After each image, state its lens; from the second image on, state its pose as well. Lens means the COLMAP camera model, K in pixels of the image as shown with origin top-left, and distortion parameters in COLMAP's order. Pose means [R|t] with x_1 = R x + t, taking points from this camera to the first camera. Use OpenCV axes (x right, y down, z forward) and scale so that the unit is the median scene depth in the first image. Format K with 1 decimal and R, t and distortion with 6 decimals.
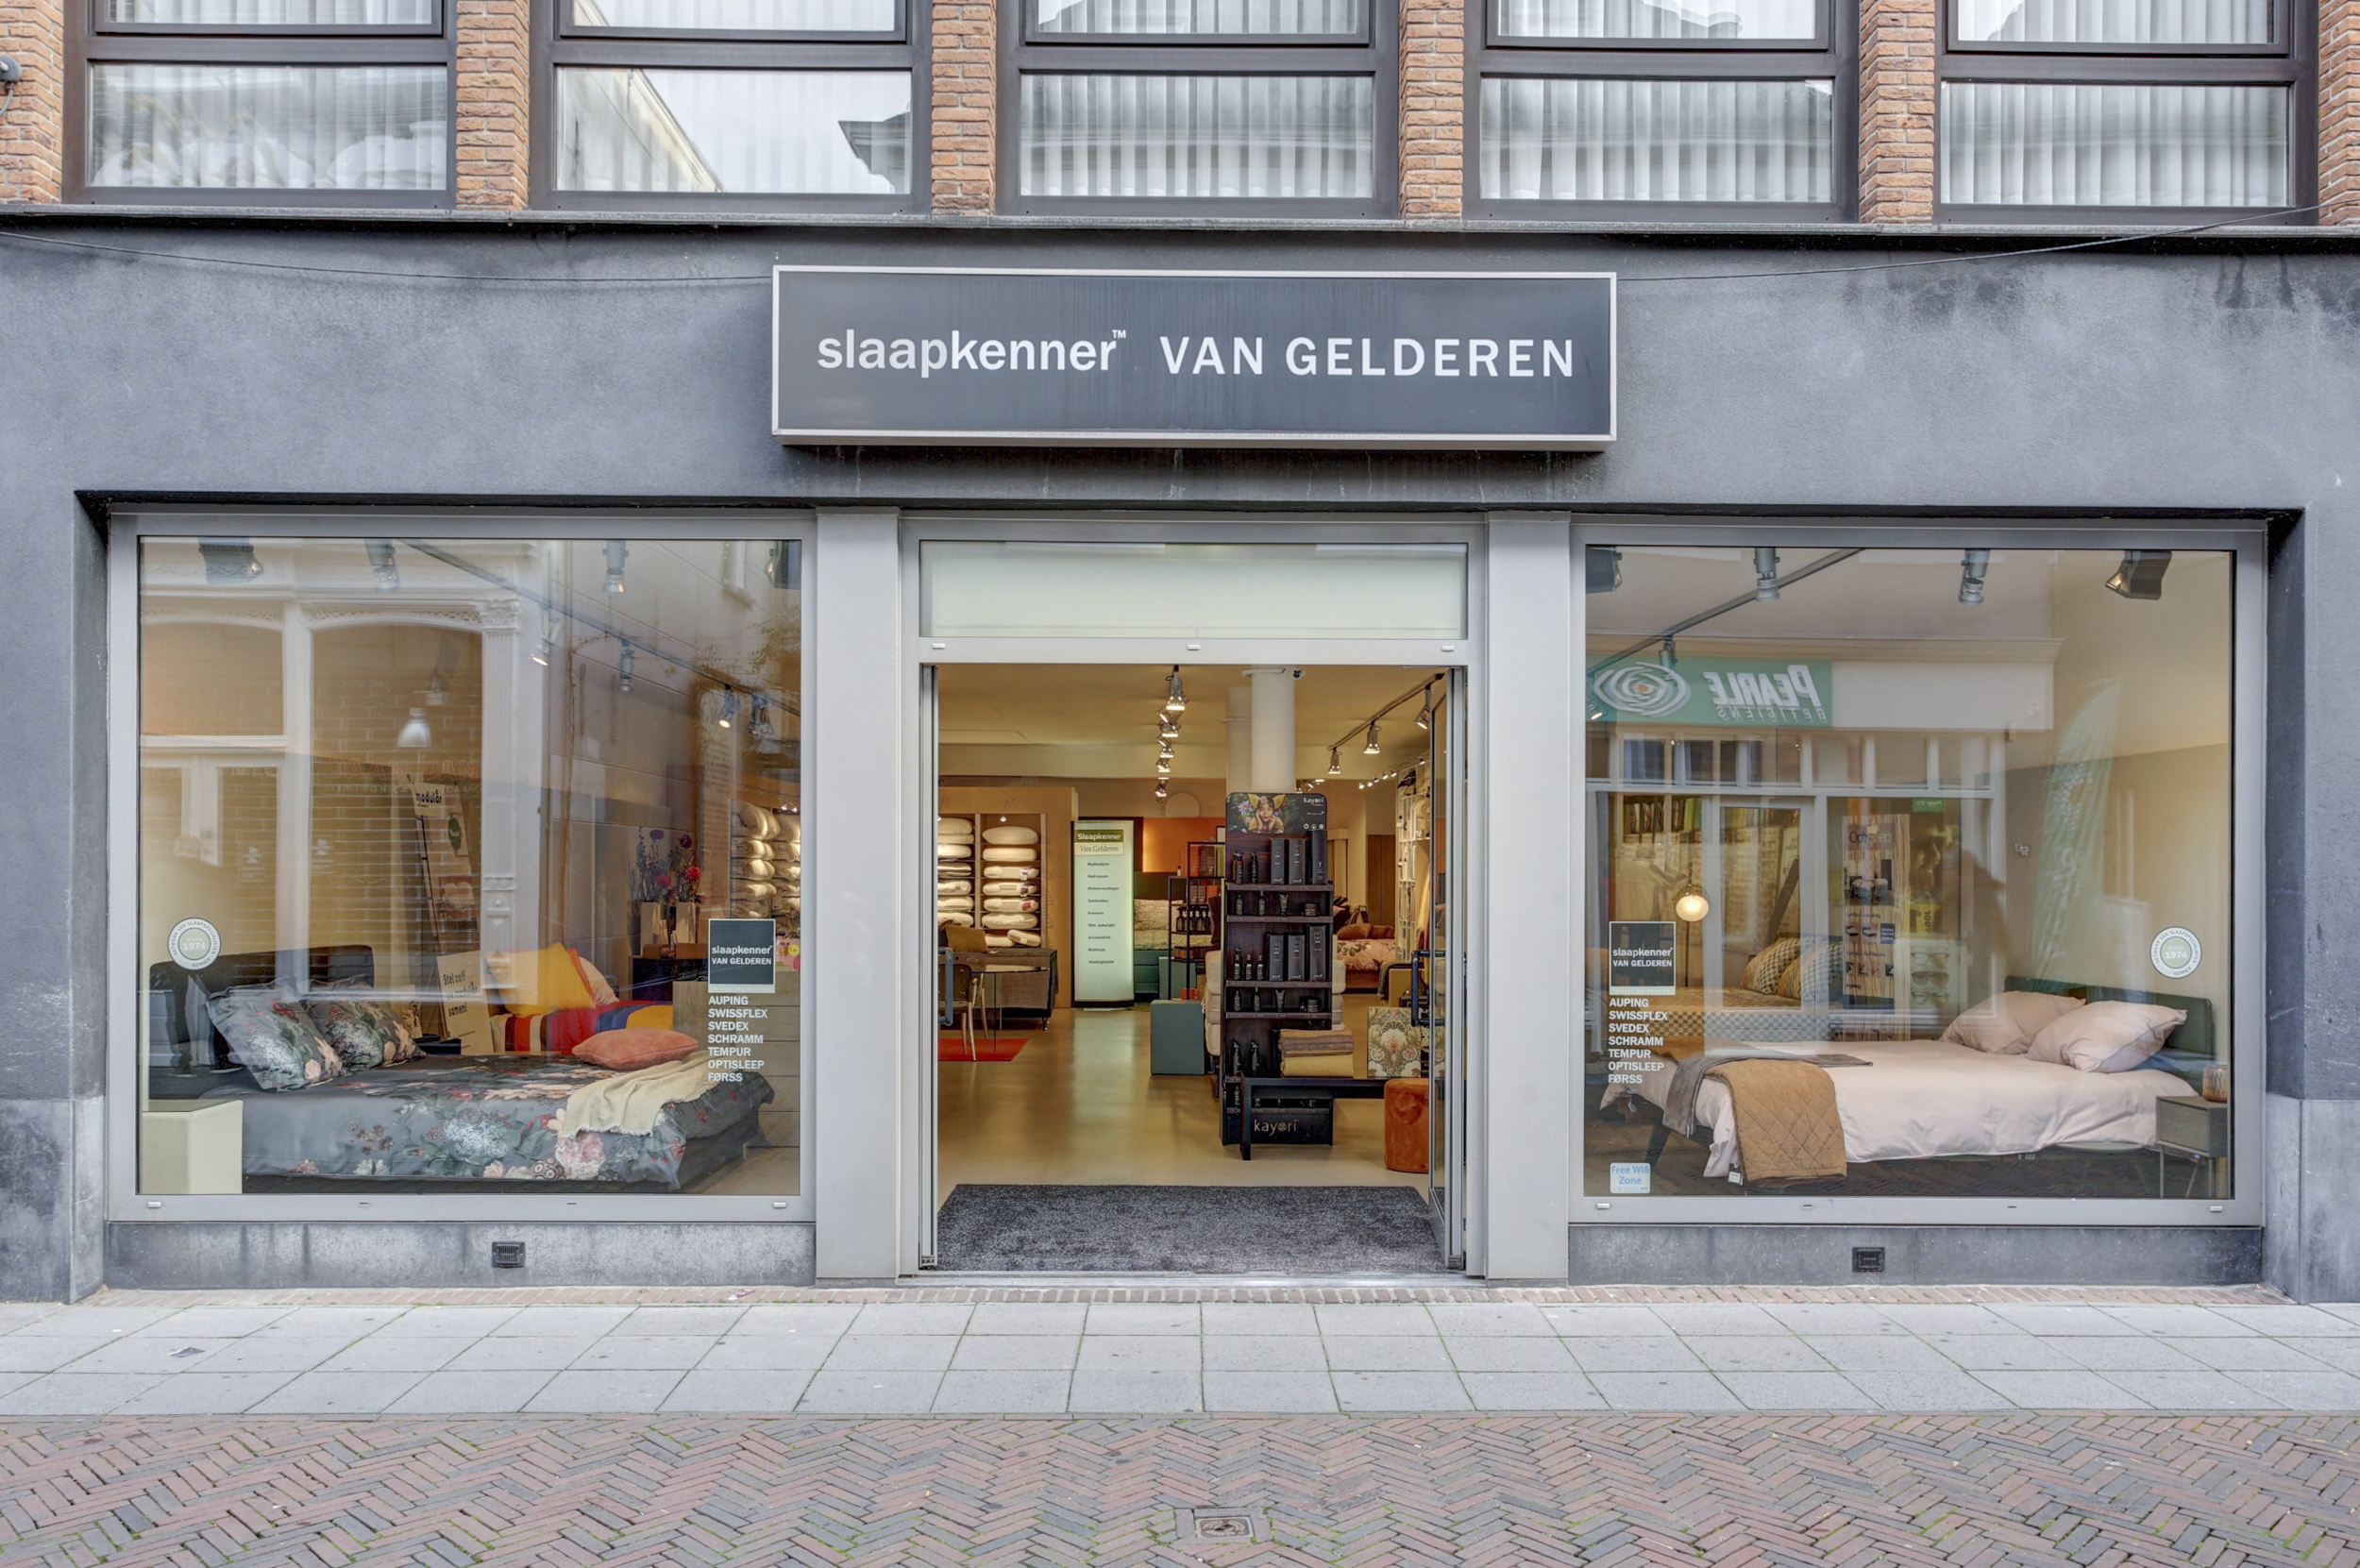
lens RADIAL K [[1865.0, 0, 1190.0], [0, 1865.0, 876.3], [0, 0, 1]] dist [-0.008371, -0.011153]
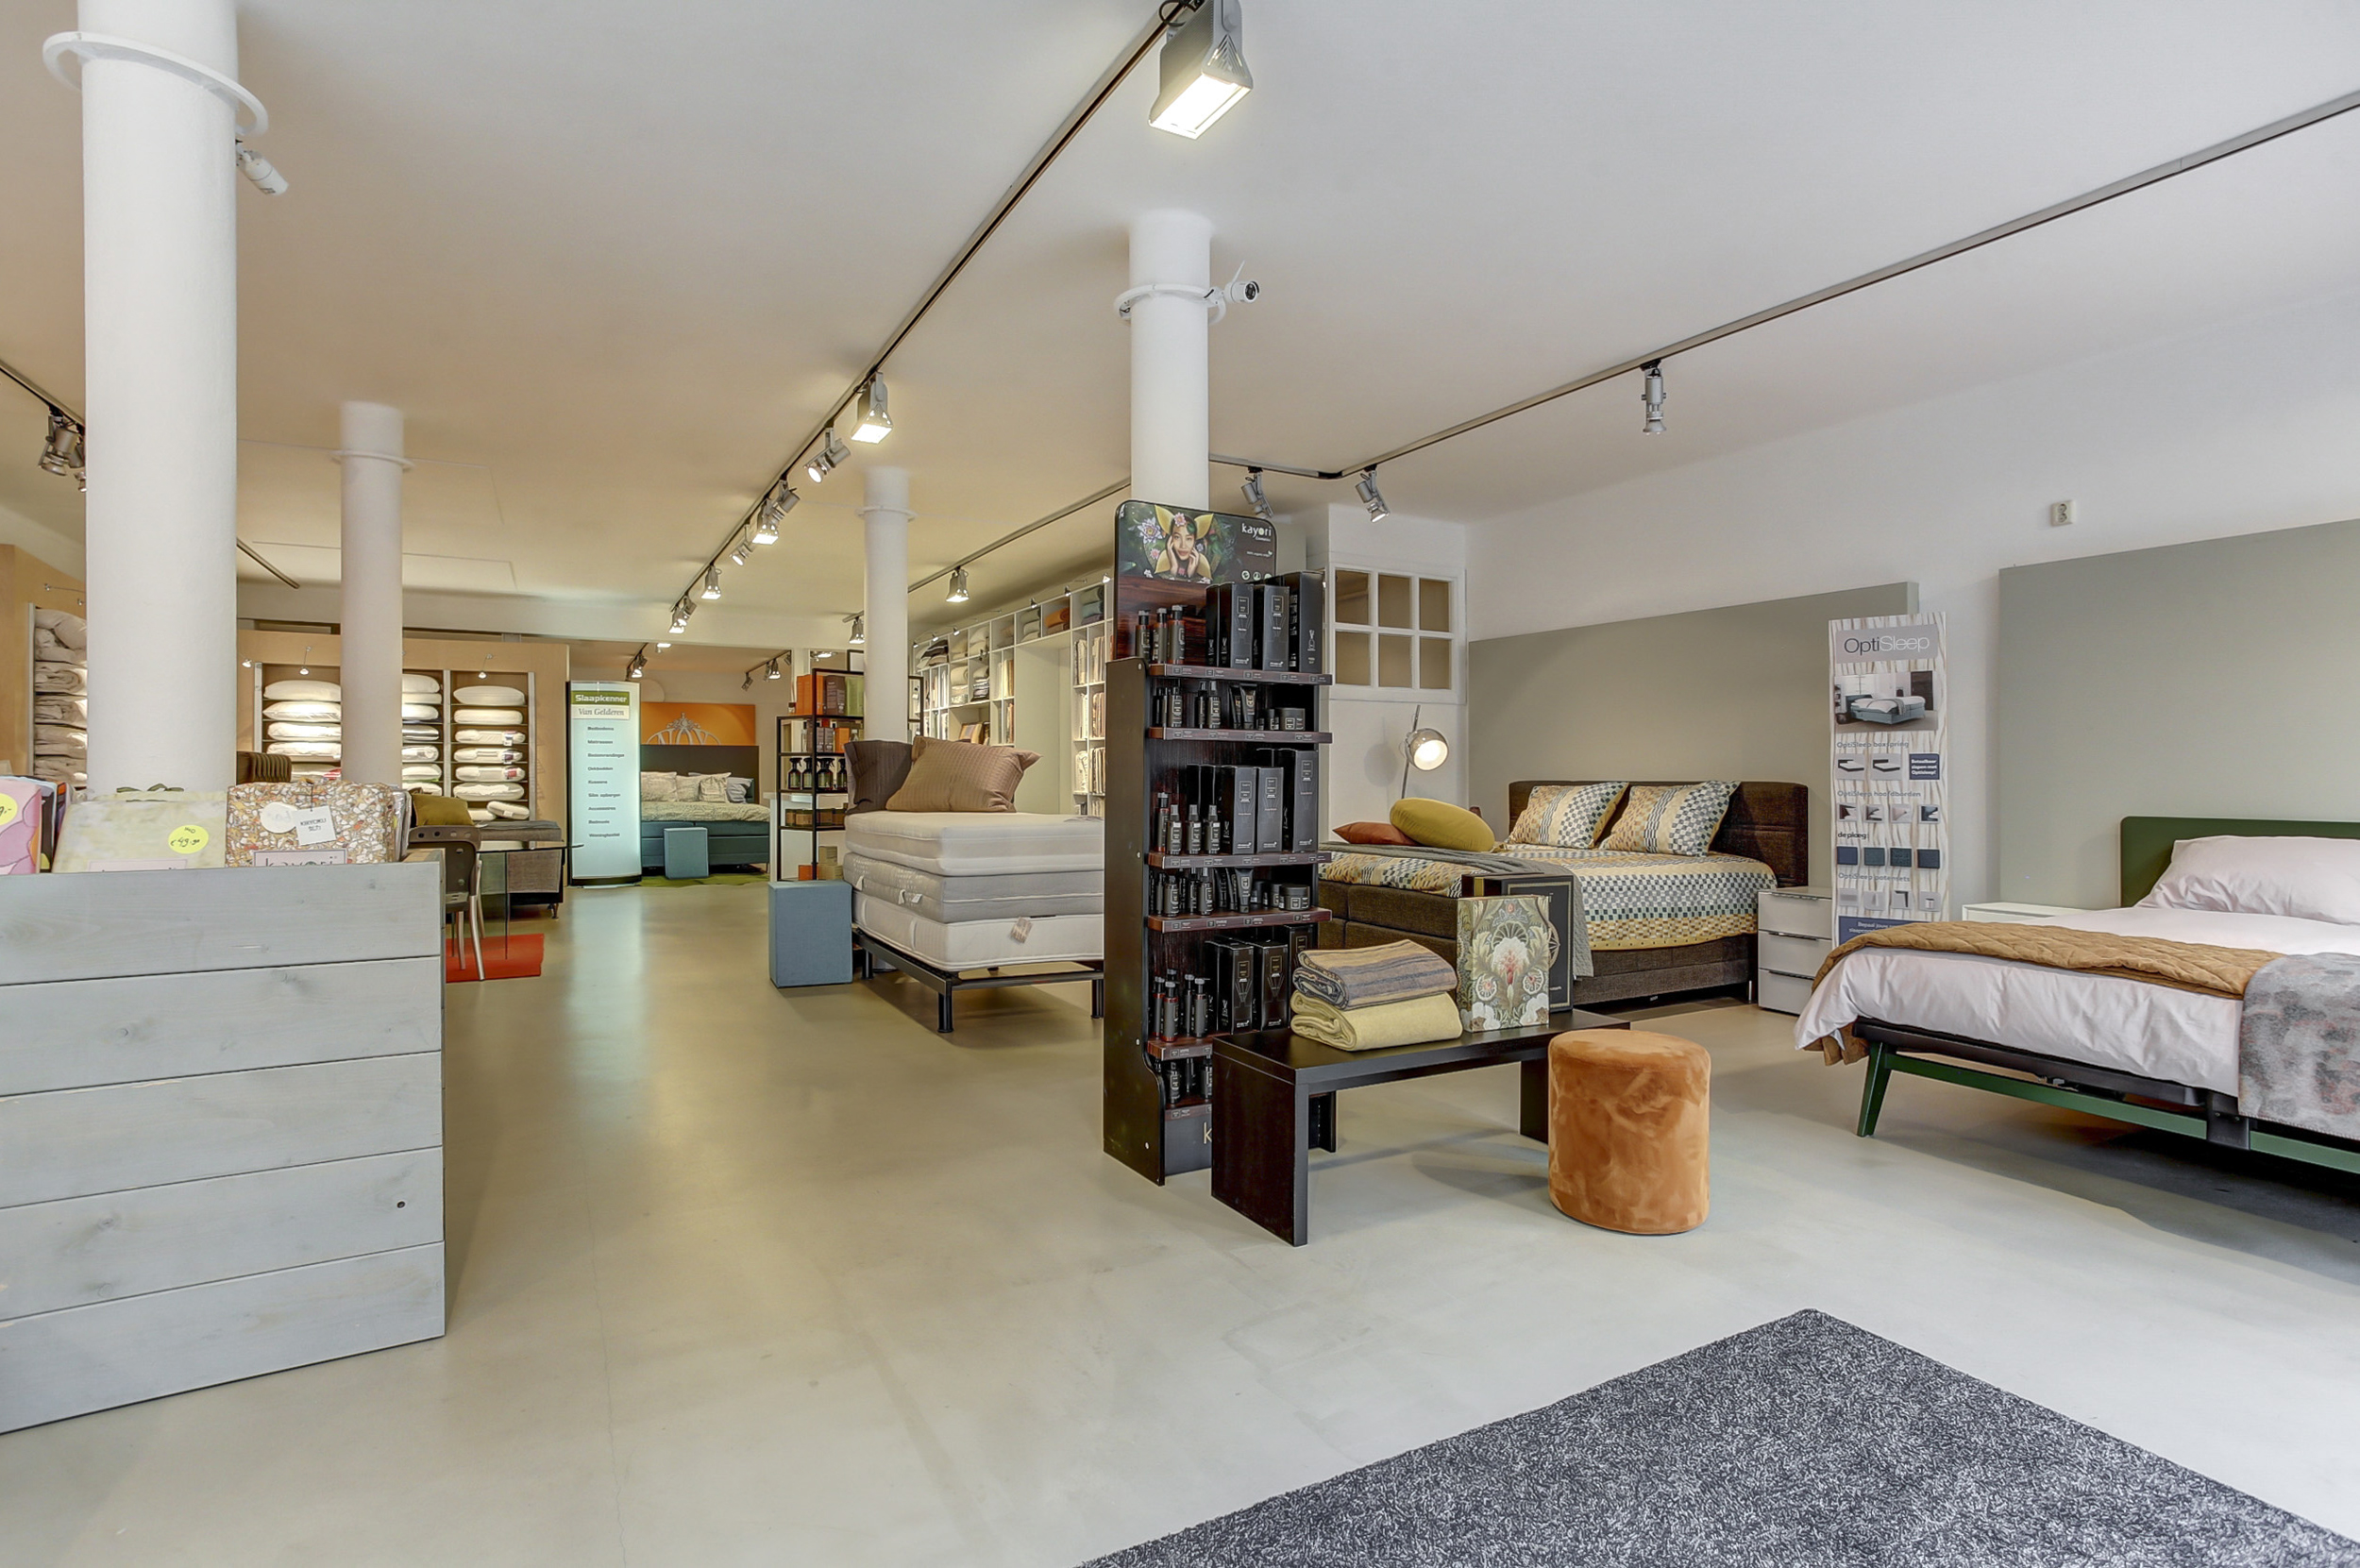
lens RADIAL K [[1184.3, 0, 1182.1], [0, 1184.3, 791.6], [0, 0, 1]] dist [-0.032063, 0.000009]
pose [[0.888180, -0.007366, 0.459437, -0.060392], [0.001394, 0.999910, 0.013337, 0.017033], [-0.459494, -0.011205, 0.888110, 0.355129]]
